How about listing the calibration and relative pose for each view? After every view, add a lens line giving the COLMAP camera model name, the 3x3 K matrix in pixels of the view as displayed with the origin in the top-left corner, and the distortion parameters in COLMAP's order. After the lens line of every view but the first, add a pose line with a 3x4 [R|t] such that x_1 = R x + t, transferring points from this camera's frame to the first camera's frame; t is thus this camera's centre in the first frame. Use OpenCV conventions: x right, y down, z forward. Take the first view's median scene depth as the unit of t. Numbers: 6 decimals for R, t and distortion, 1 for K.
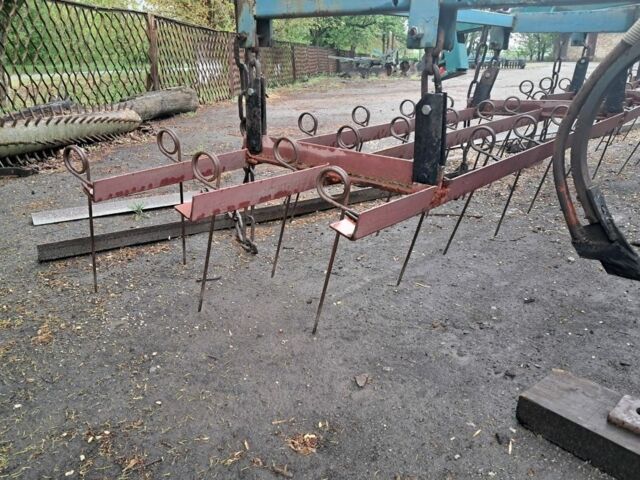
lens RADIAL K [[637.2, 0, 299.3], [0, 637.2, 237.8], [0, 0, 1]] dist [0.206386, -0.551637]
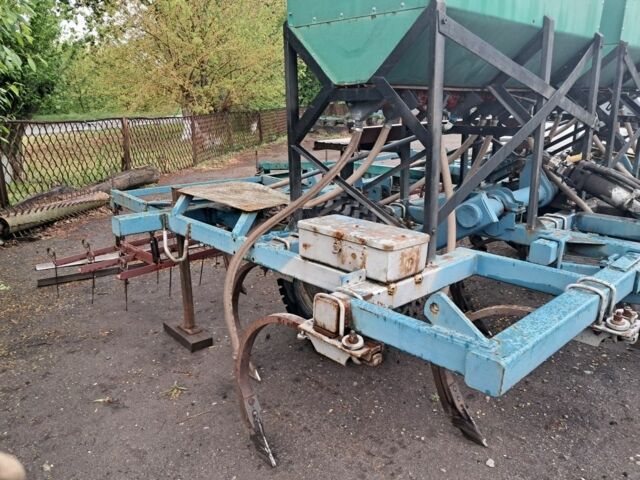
lens RADIAL K [[637.2, 0, 299.3], [0, 637.2, 237.8], [0, 0, 1]] dist [0.206386, -0.551637]
pose [[0.999810, 0.016783, -0.009947, 0.222863], [-0.017258, 0.998614, -0.049715, -0.015179], [0.009099, 0.049878, 0.998714, -0.531721]]
